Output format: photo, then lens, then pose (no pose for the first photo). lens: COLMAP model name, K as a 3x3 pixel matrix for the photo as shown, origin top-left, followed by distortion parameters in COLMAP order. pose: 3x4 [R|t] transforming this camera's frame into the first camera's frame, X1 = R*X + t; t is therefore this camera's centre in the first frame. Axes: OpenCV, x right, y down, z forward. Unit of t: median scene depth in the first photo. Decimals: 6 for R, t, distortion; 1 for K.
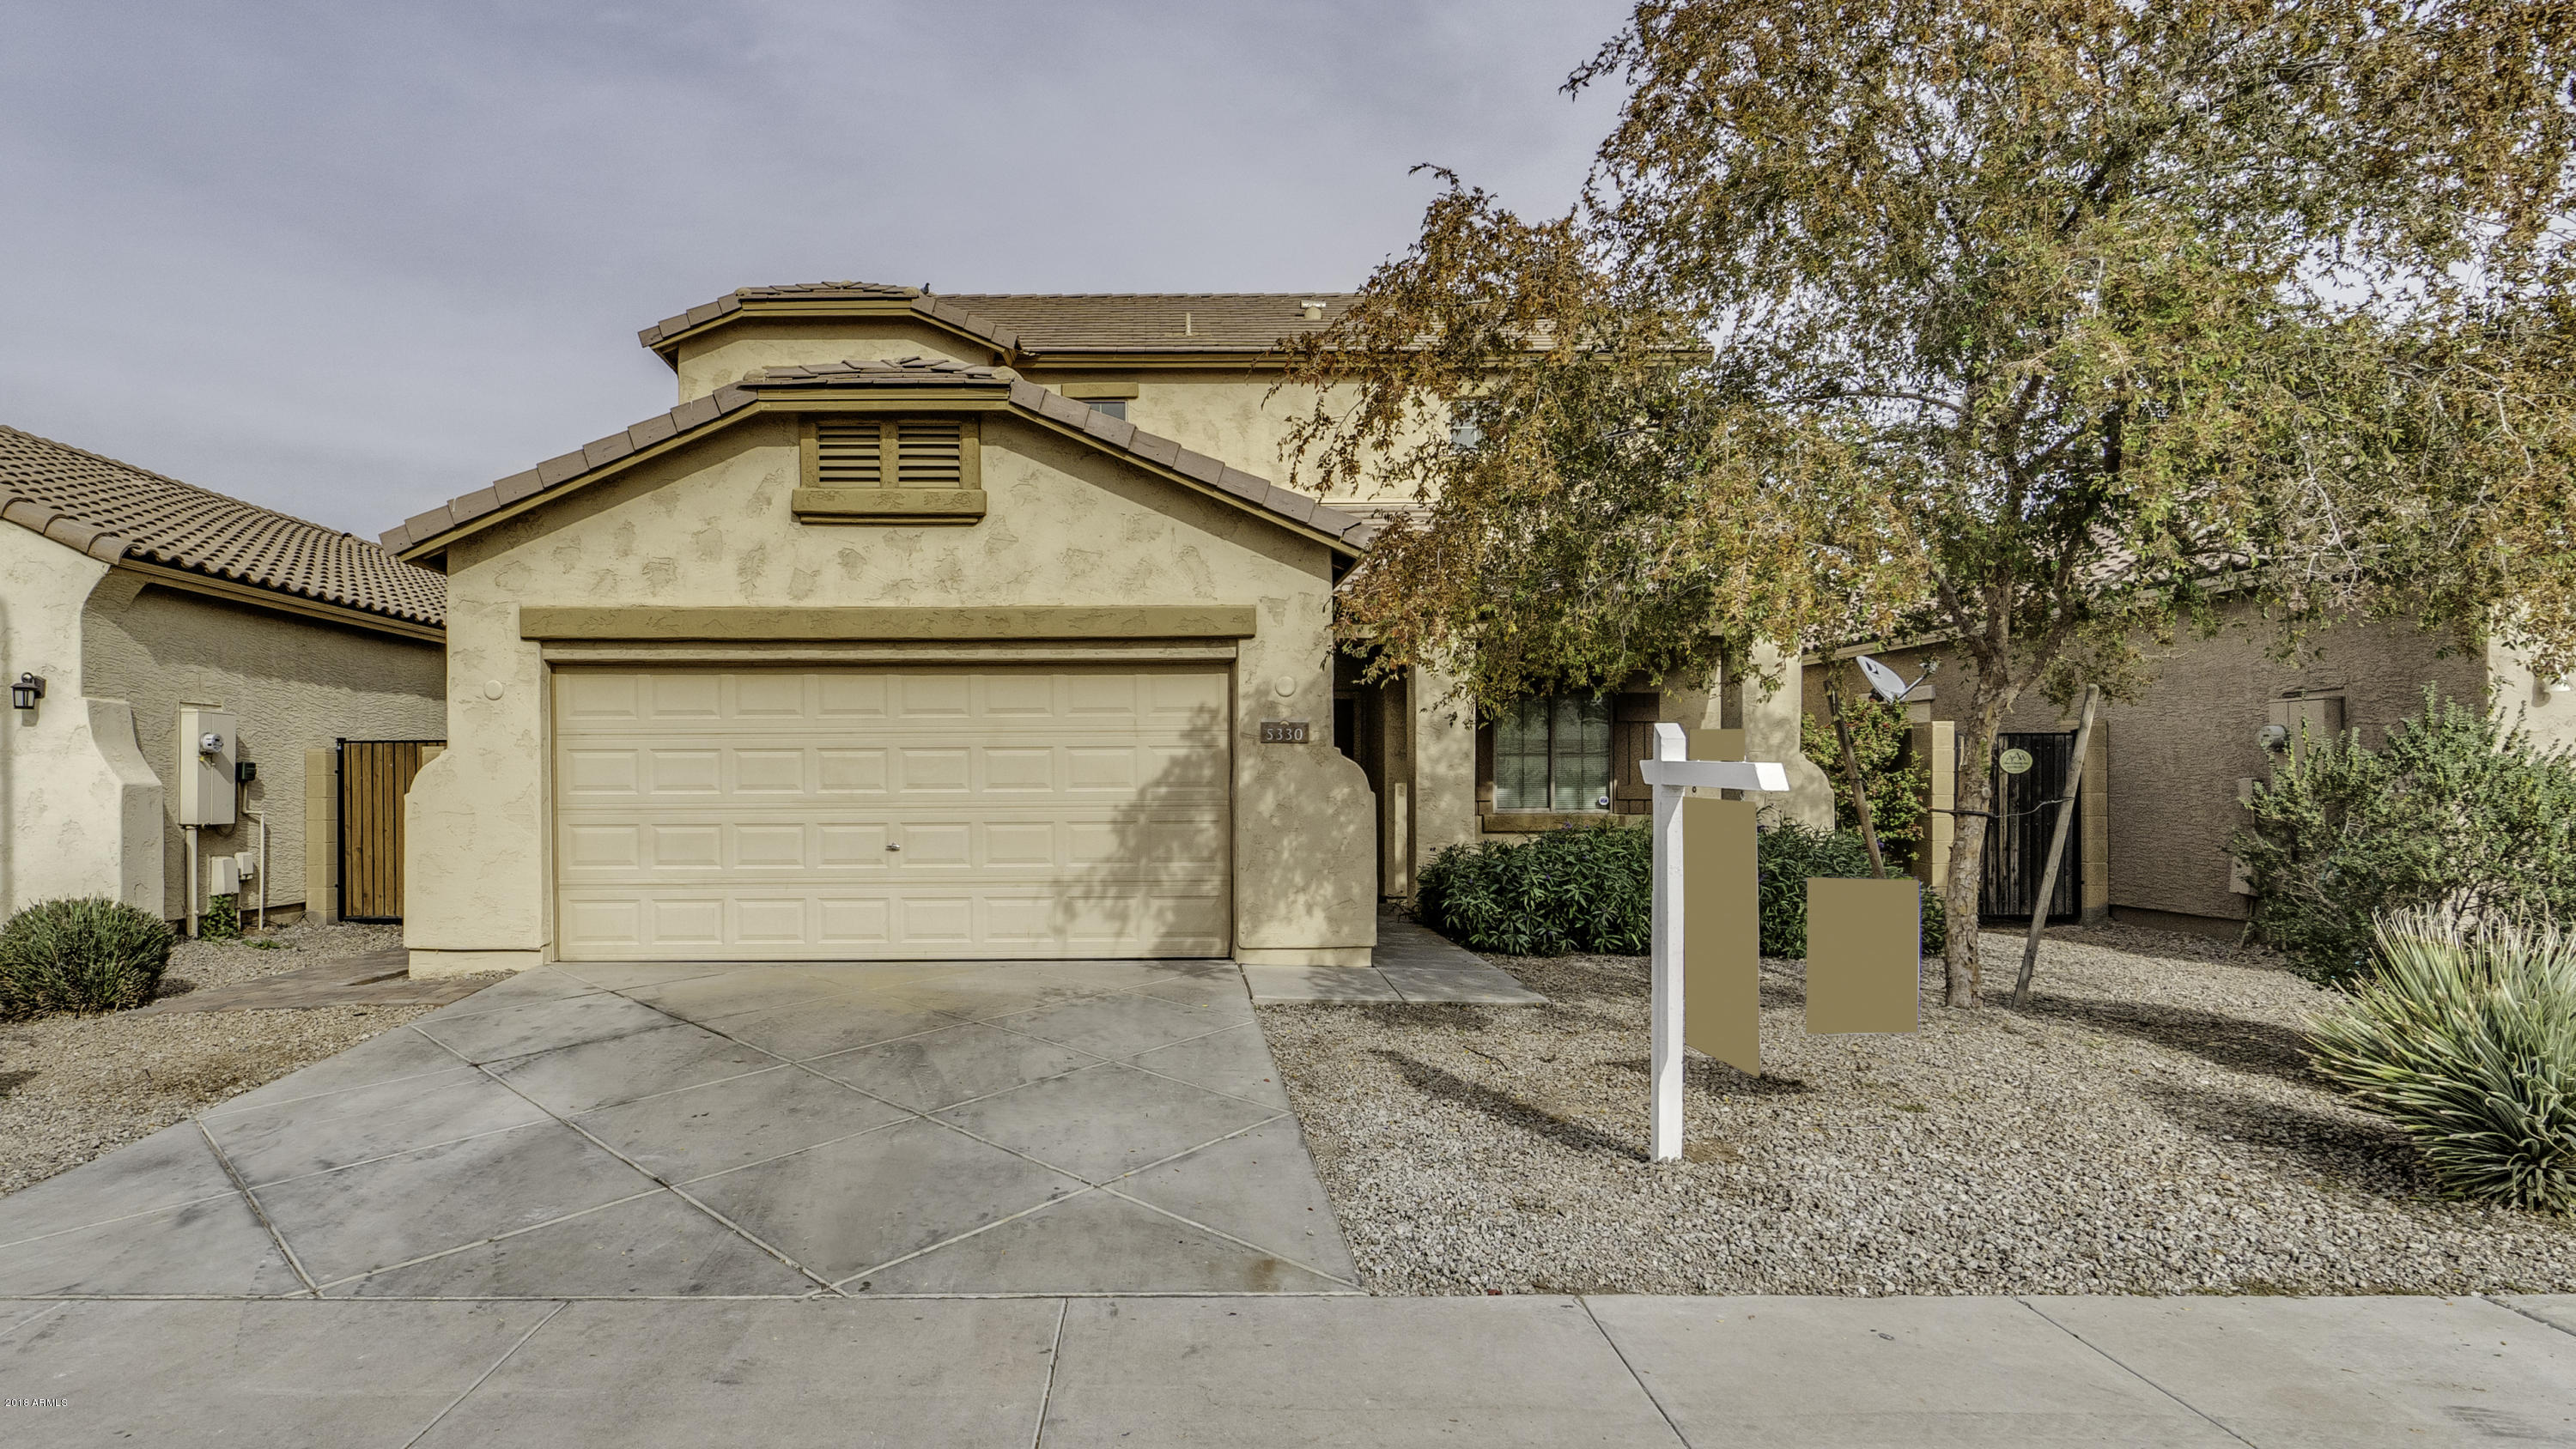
lens RADIAL K [[1095.5, 0, 1288.0], [0, 1095.5, 724.5], [0, 0, 1]] dist [-0.003442, -0.000026]
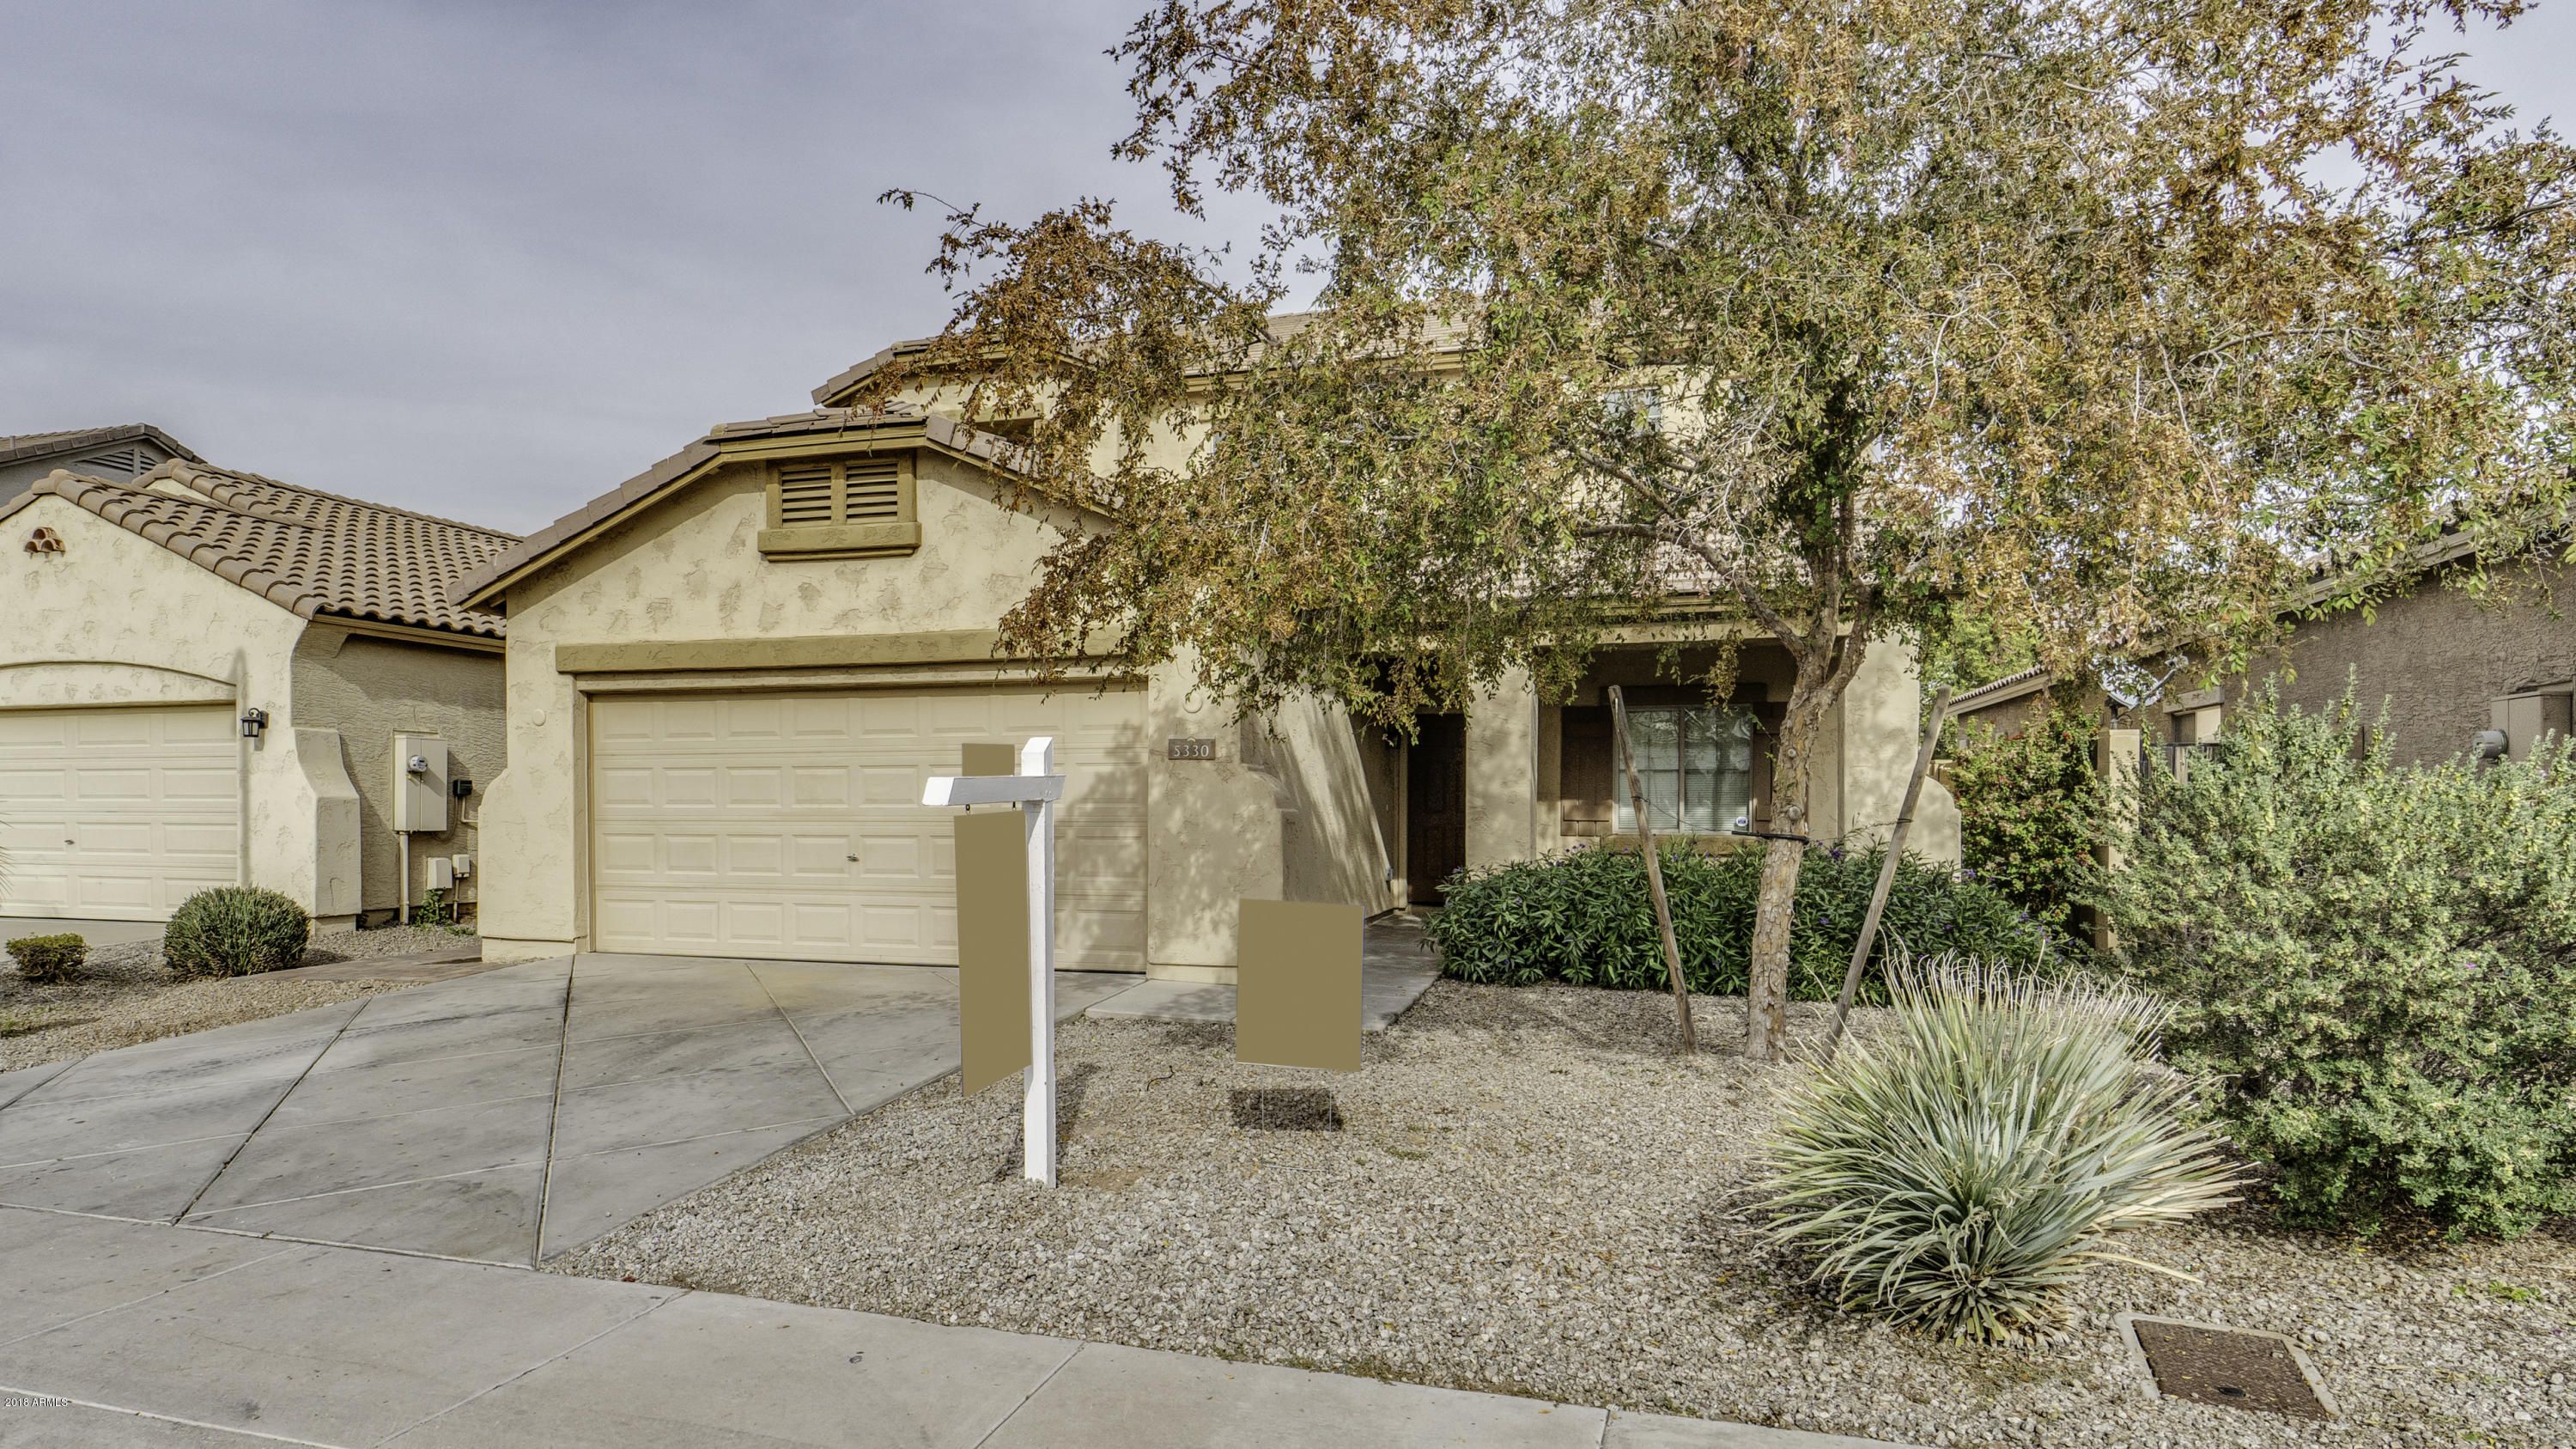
lens RADIAL K [[1114.9, 0, 1288.0], [0, 1114.9, 752.6], [0, 0, 1]] dist [0.000279, -0.000334]
pose [[0.971670, -0.006041, -0.236265, 0.321658], [0.008381, 0.999925, 0.008901, 0.002120], [0.236194, -0.010629, 0.971648, 0.033553]]
